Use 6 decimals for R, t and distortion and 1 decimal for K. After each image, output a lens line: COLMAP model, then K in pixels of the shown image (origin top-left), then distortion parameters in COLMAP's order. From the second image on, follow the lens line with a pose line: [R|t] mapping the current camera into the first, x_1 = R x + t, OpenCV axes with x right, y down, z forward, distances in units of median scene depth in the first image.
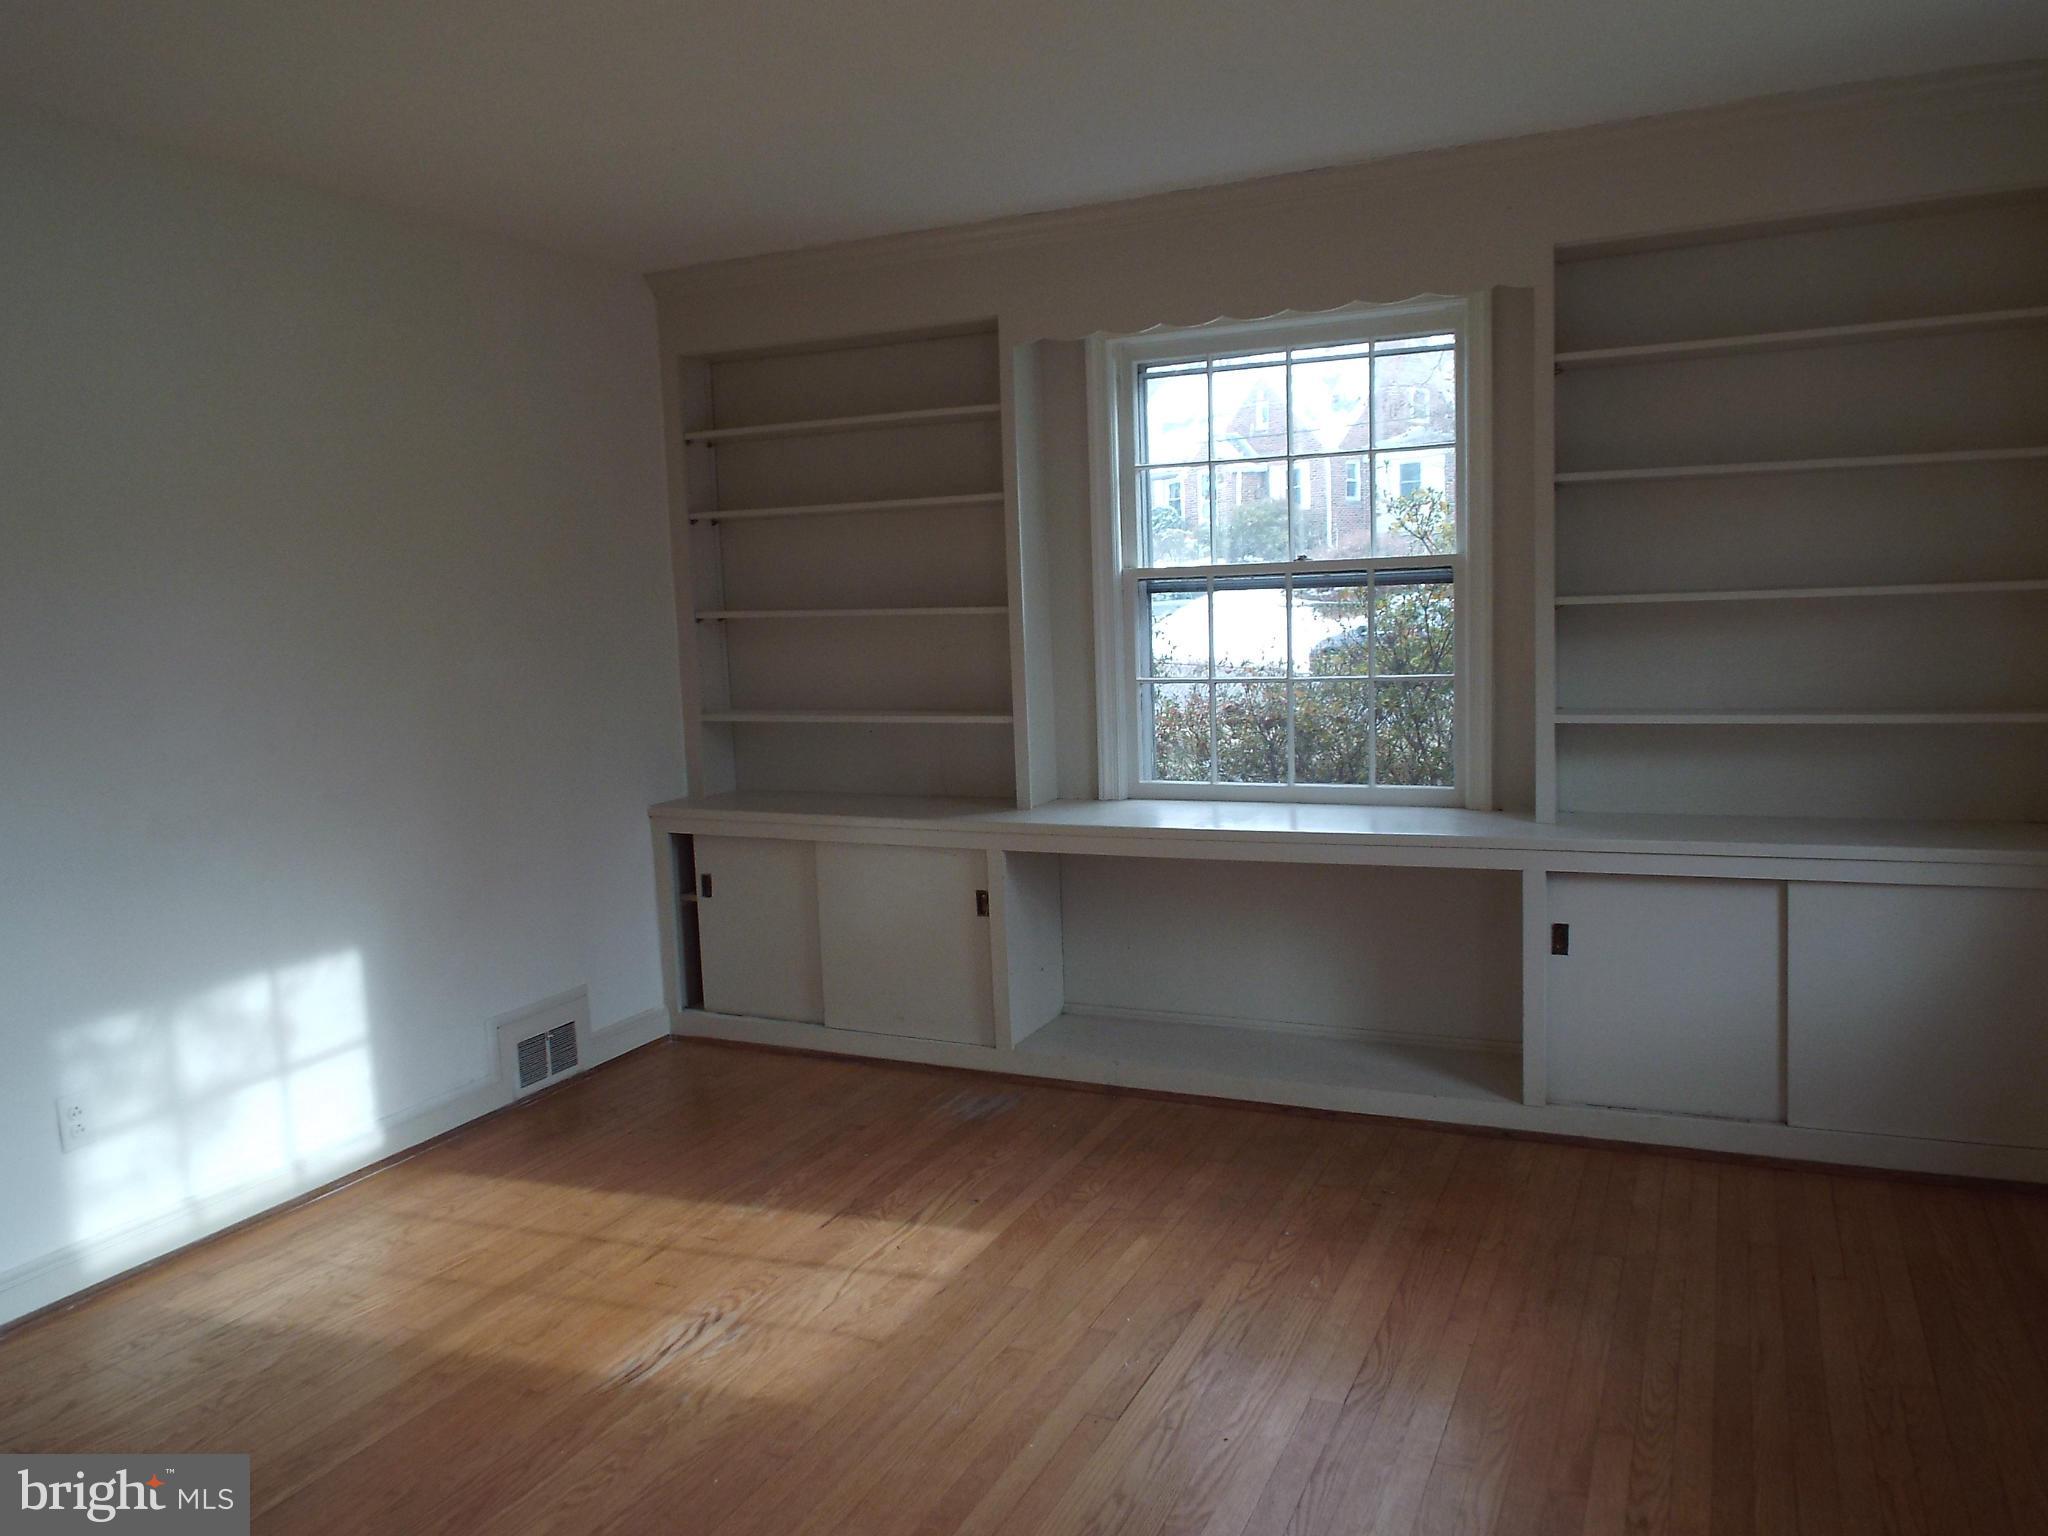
lens RADIAL K [[1514.1, 0, 1048.5], [0, 1514.1, 768.6], [0, 0, 1]] dist [-0.035122, 0.057214]
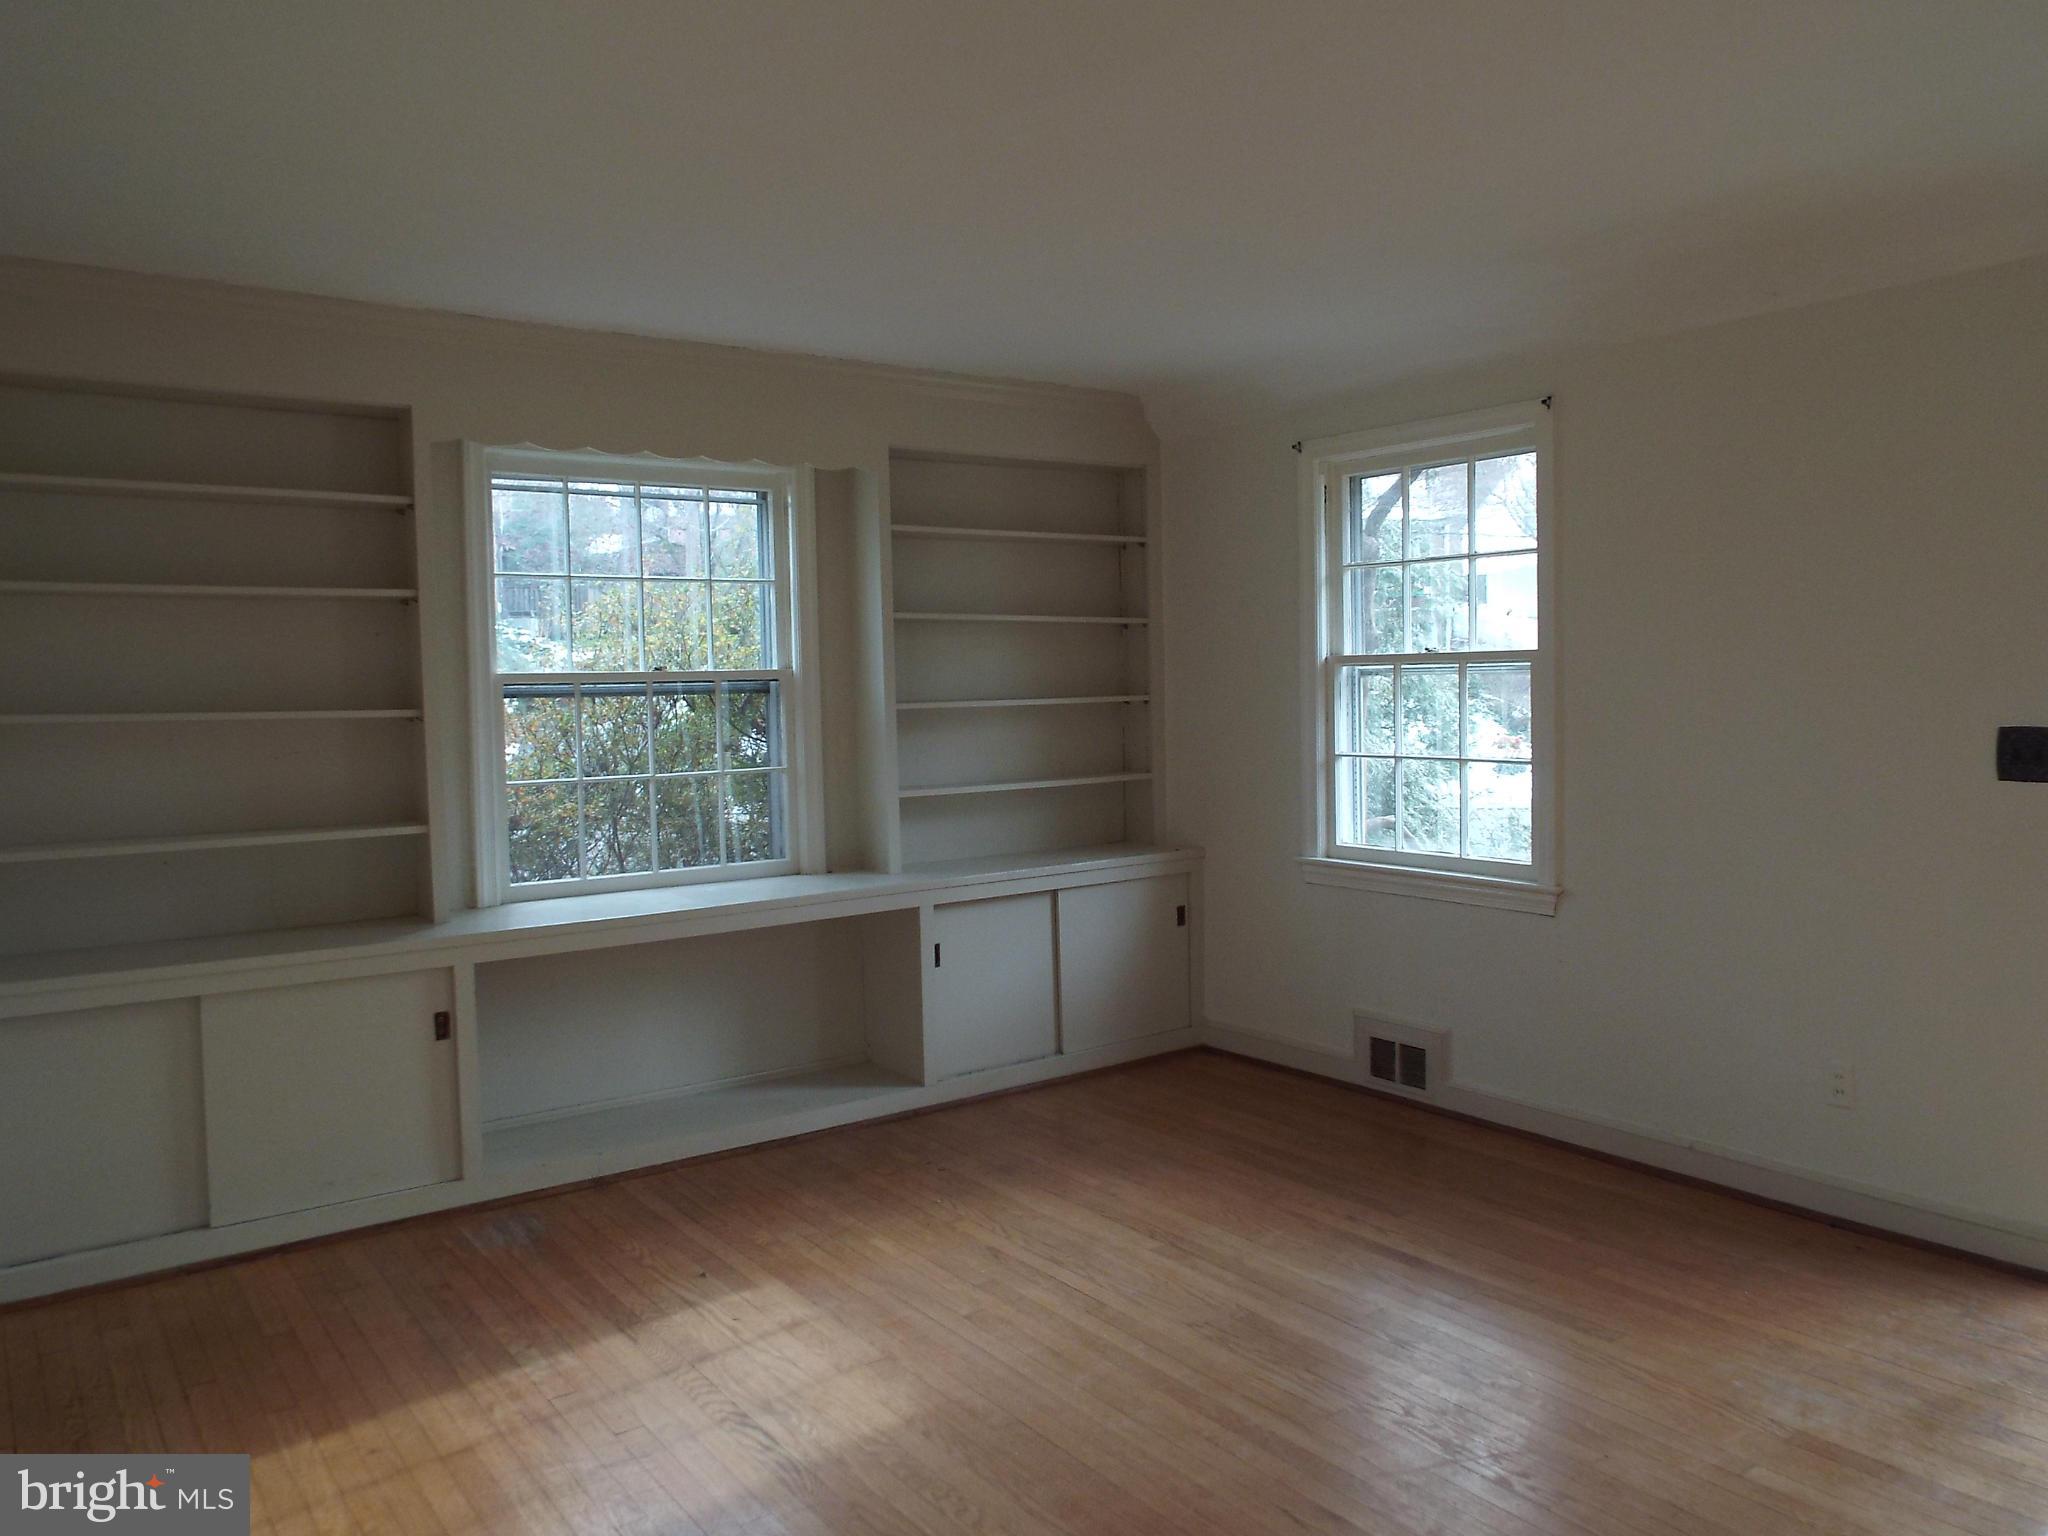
lens RADIAL K [[1514.1, 0, 1048.5], [0, 1514.1, 768.6], [0, 0, 1]] dist [-0.035122, 0.057214]
pose [[0.468967, -0.023518, 0.882903, -0.791072], [0.104187, 0.994139, -0.028859, -0.003036], [-0.877049, 0.105521, 0.468669, 0.258724]]
